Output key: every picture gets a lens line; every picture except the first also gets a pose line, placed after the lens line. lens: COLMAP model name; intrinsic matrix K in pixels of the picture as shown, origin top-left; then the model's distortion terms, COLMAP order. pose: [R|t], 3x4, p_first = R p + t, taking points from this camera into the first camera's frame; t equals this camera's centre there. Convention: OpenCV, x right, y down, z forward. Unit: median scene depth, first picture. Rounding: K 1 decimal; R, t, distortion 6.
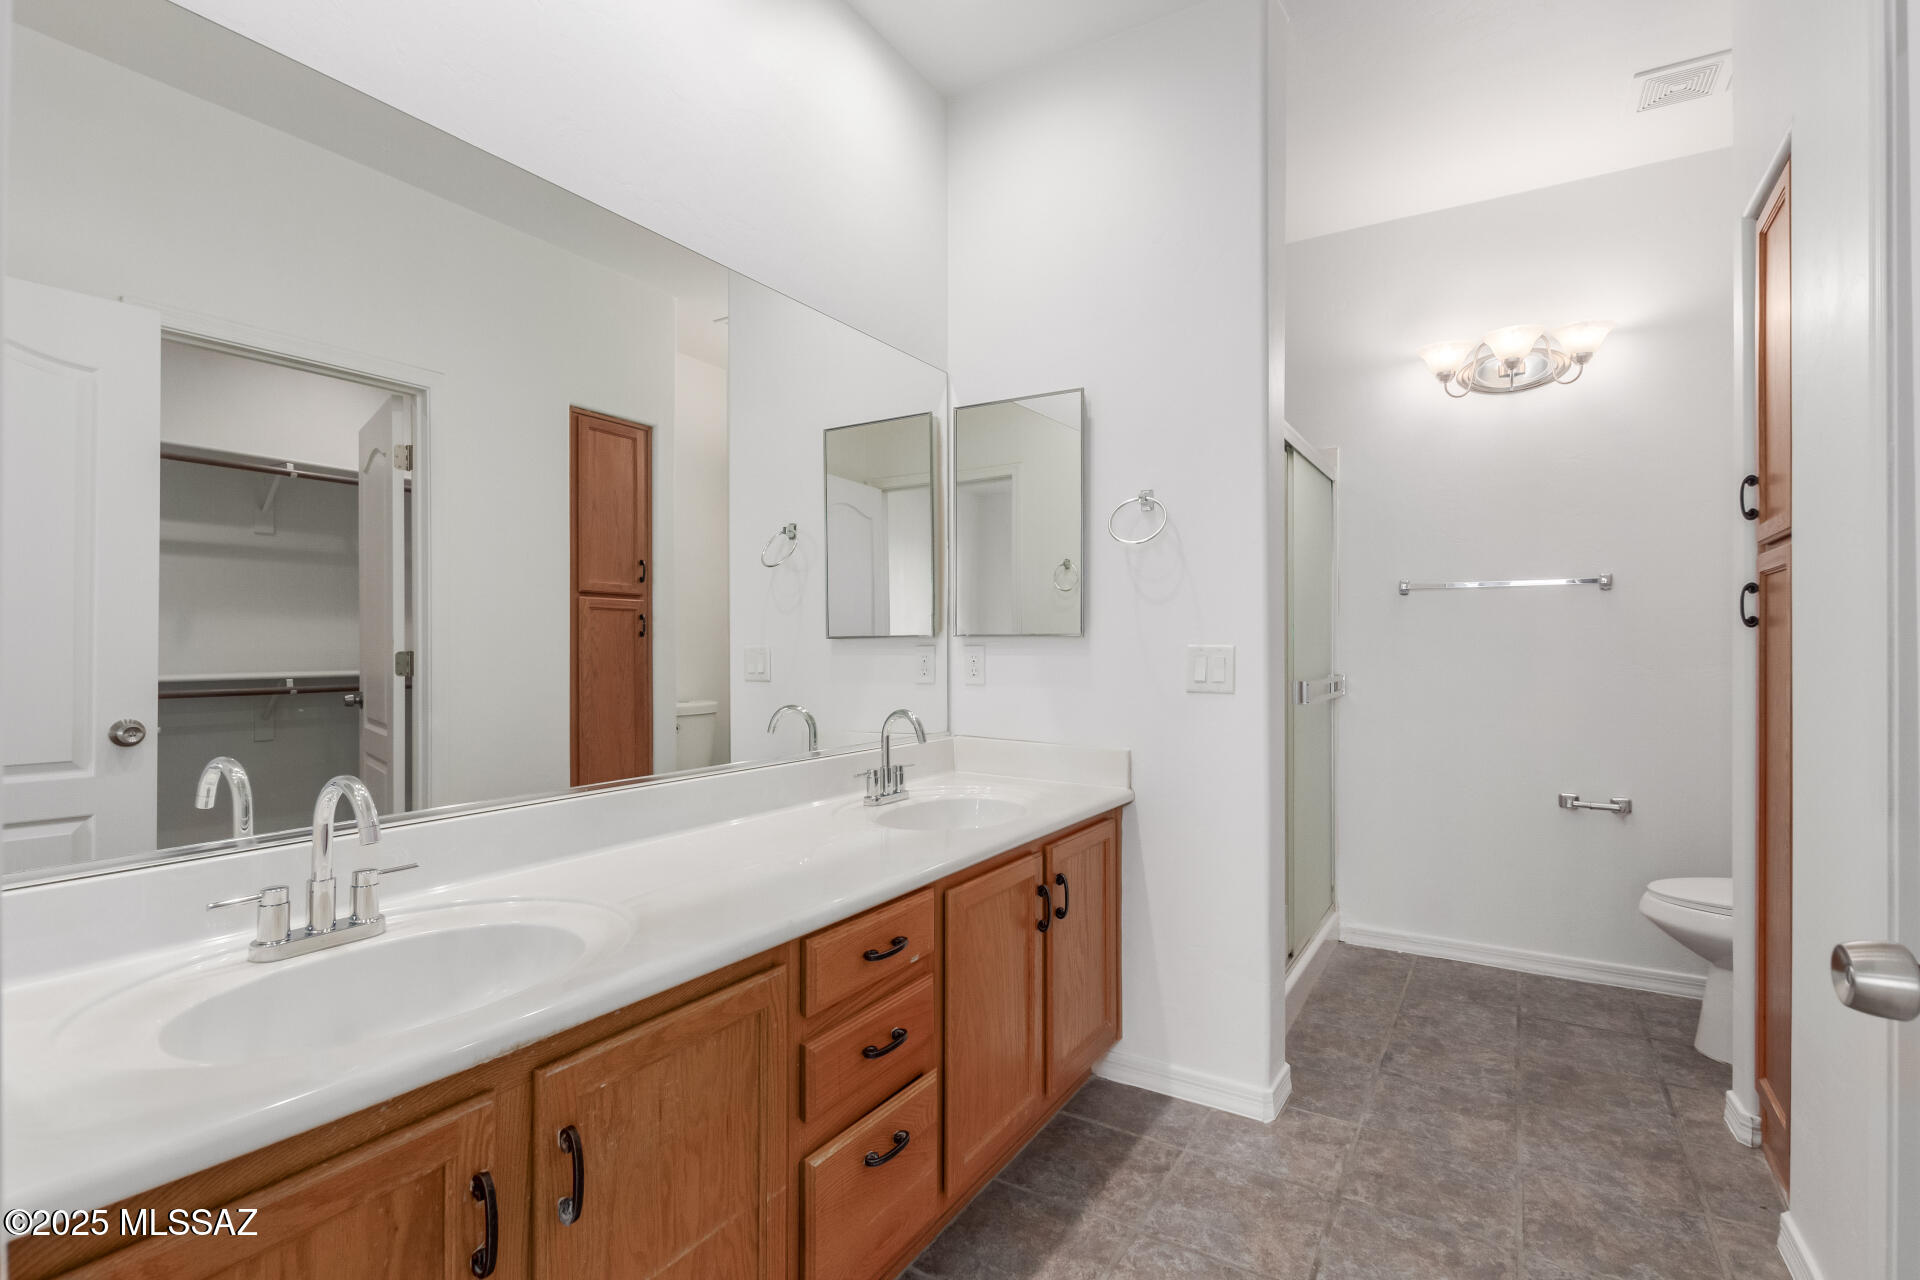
lens RADIAL K [[887.3, 0, 951.0], [0, 887.3, 641.3], [0, 0, 1]] dist [0.008006, -0.004054]
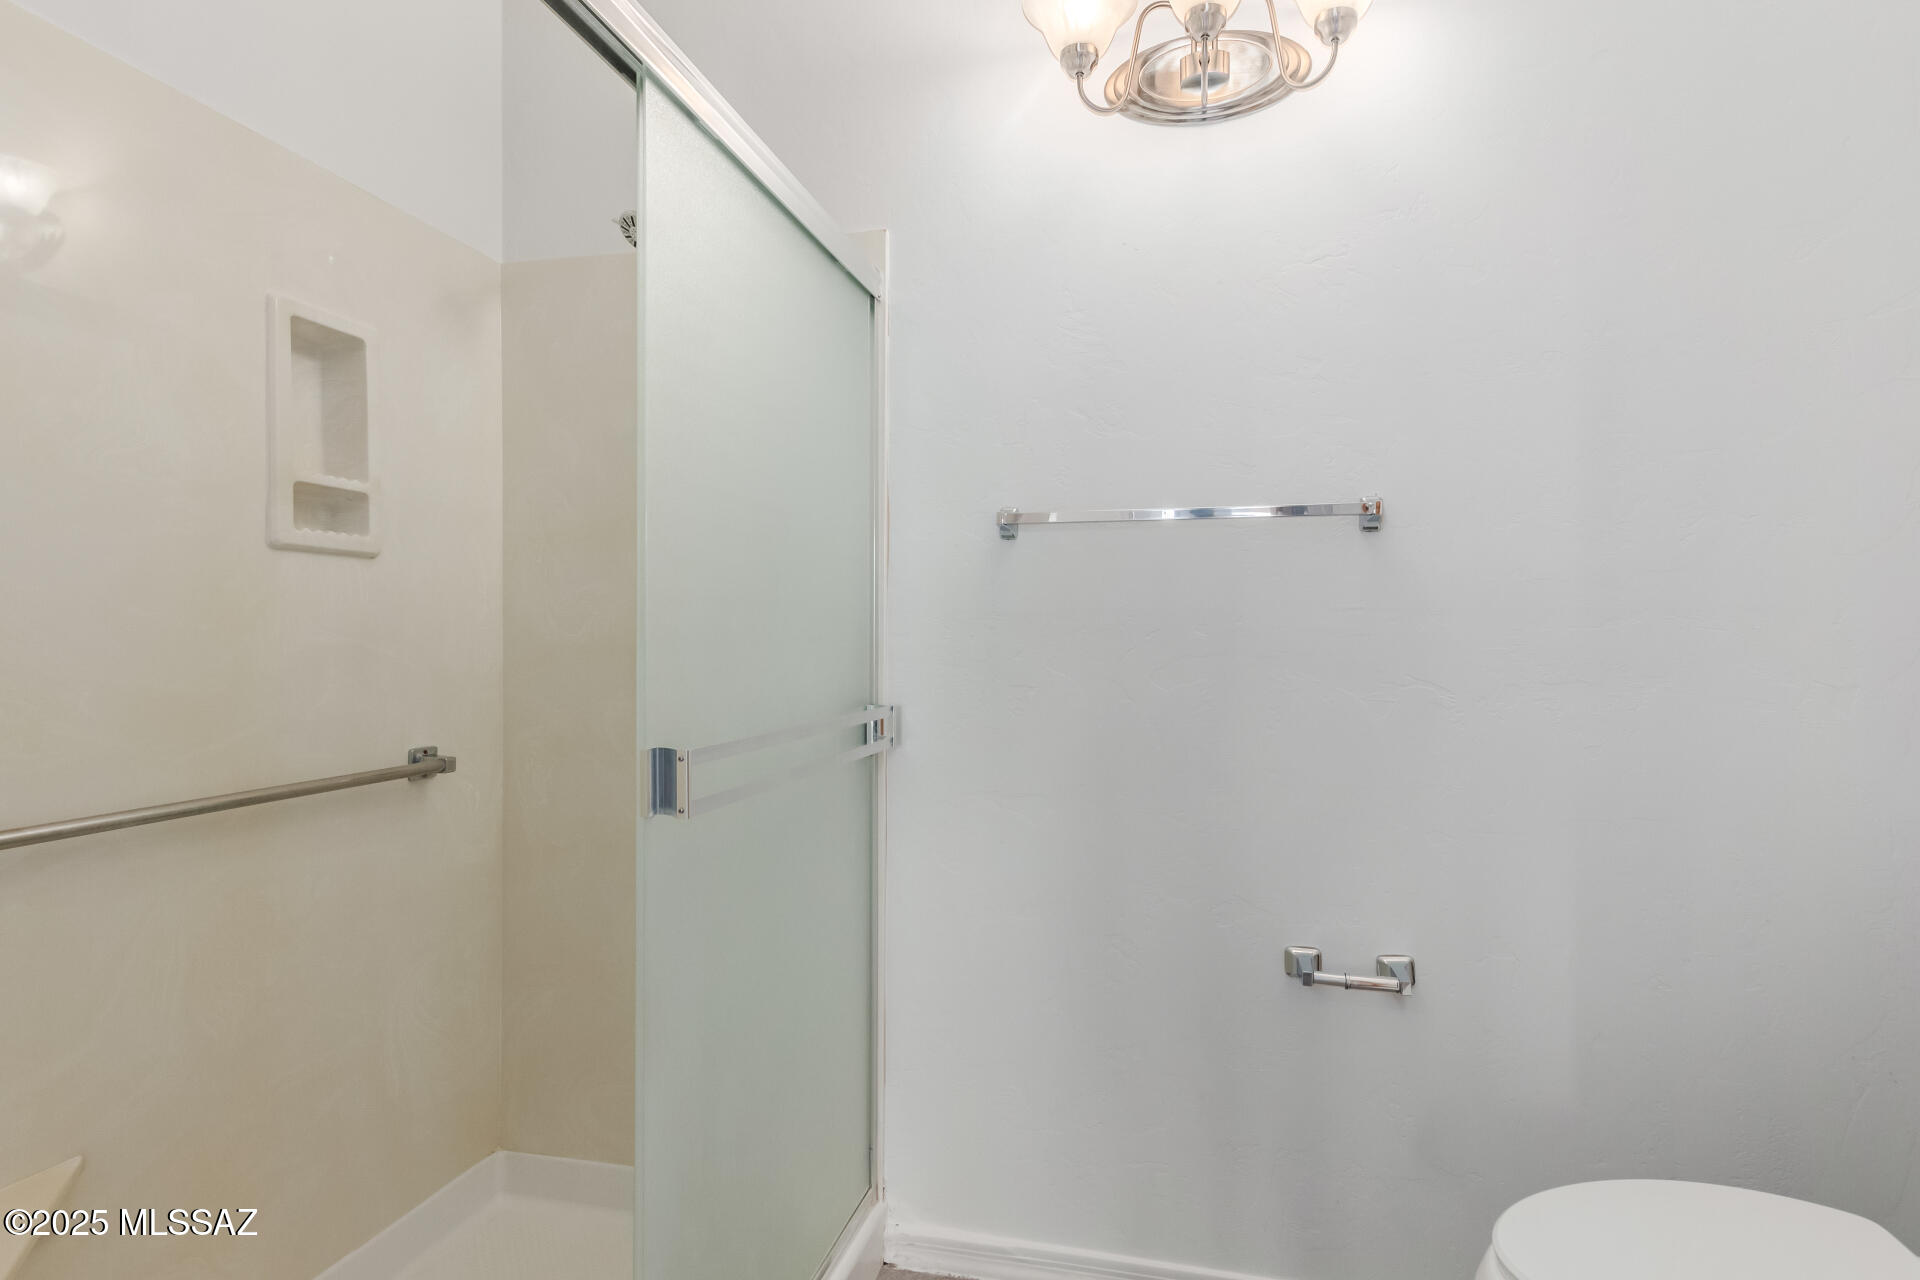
lens RADIAL K [[887.3, 0, 968.1], [0, 887.3, 640.8], [0, 0, 1]] dist [0.008006, -0.004054]
pose [[0.950993, -0.001502, 0.309208, 0.339569], [-0.001538, 0.999953, 0.009588, -0.001297], [-0.309208, -0.009594, 0.950946, 0.546791]]
